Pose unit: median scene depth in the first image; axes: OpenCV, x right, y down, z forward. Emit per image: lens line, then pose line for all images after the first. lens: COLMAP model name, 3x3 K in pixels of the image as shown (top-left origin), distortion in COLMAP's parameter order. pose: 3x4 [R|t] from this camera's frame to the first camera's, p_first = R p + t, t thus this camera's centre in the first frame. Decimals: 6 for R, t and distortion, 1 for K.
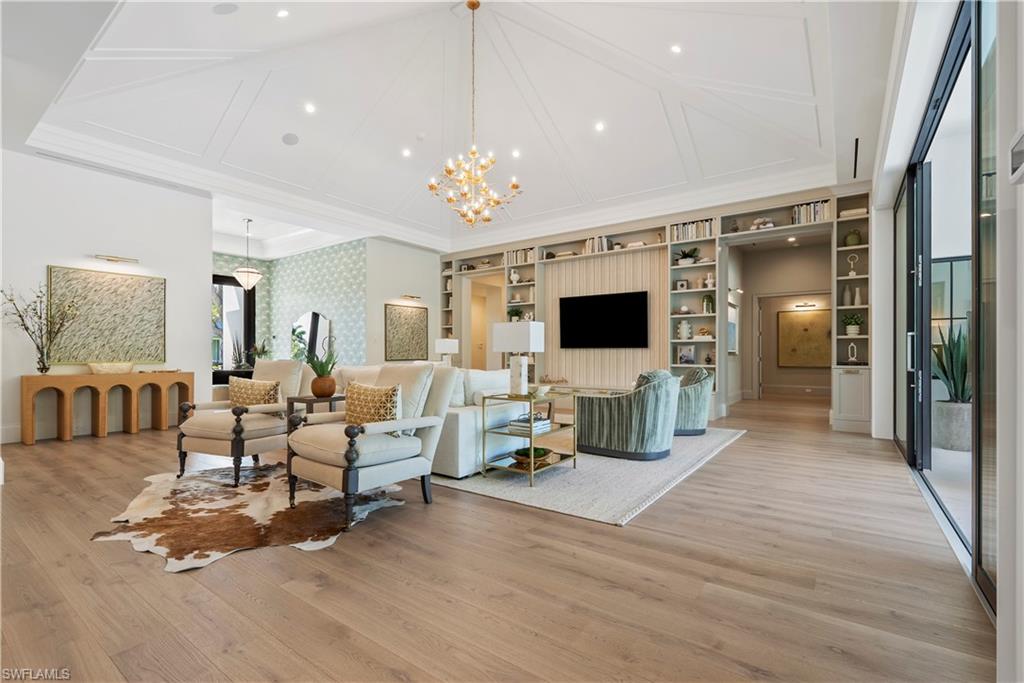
lens RADIAL K [[462.5, 0, 510.2], [0, 462.5, 354.9], [0, 0, 1]] dist [-0.000664, -0.000675]
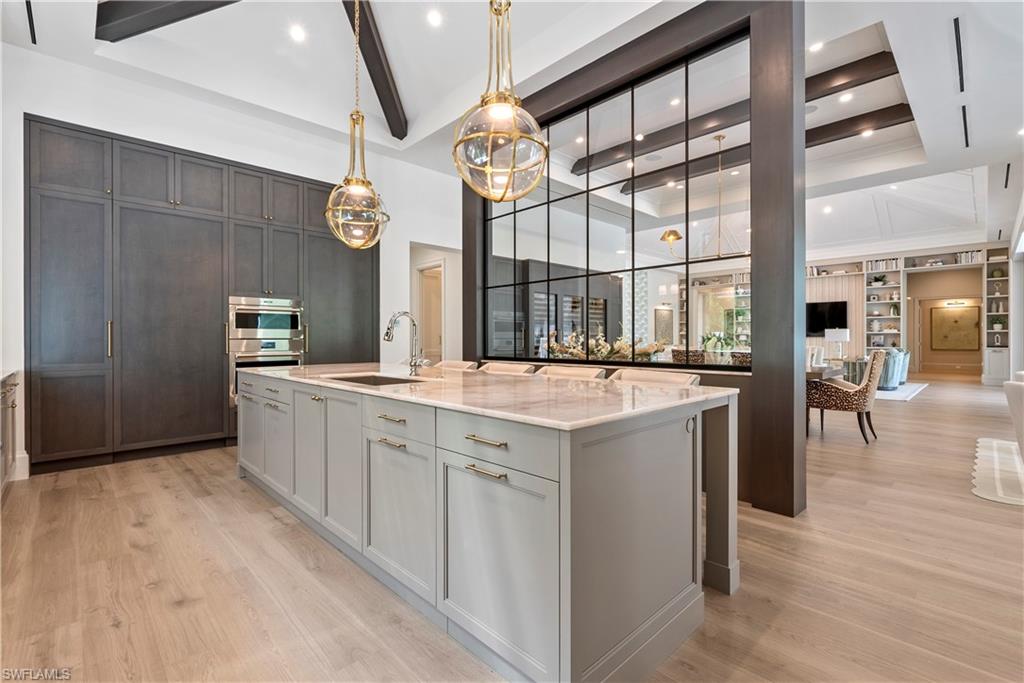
lens RADIAL K [[462.5, 0, 506.6], [0, 462.5, 339.9], [0, 0, 1]] dist [-0.000664, -0.000675]
pose [[0.984510, -0.002776, -0.175309, -0.616924], [0.002937, 0.999995, 0.000660, -0.009913], [0.175306, -0.001165, 0.984513, -0.824142]]
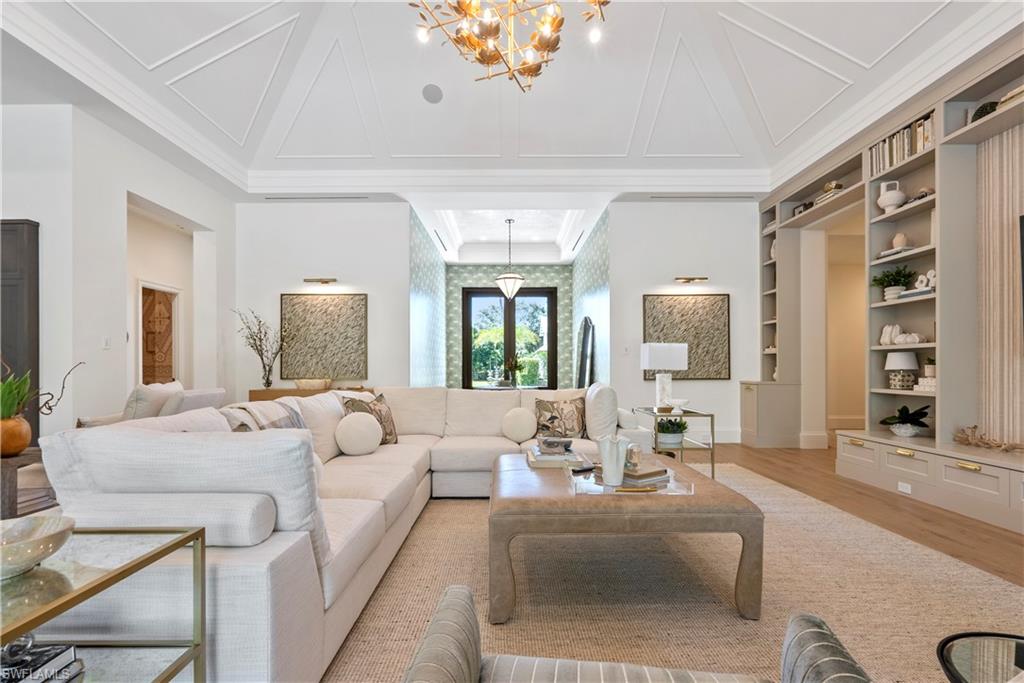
lens RADIAL K [[462.5, 0, 515.9], [0, 462.5, 368.0], [0, 0, 1]] dist [-0.000664, -0.000675]
pose [[0.588402, 0.000407, -0.808568, 0.199988], [0.001184, 0.999998, 0.001366, -0.006899], [0.808568, -0.001761, 0.588401, 0.563729]]
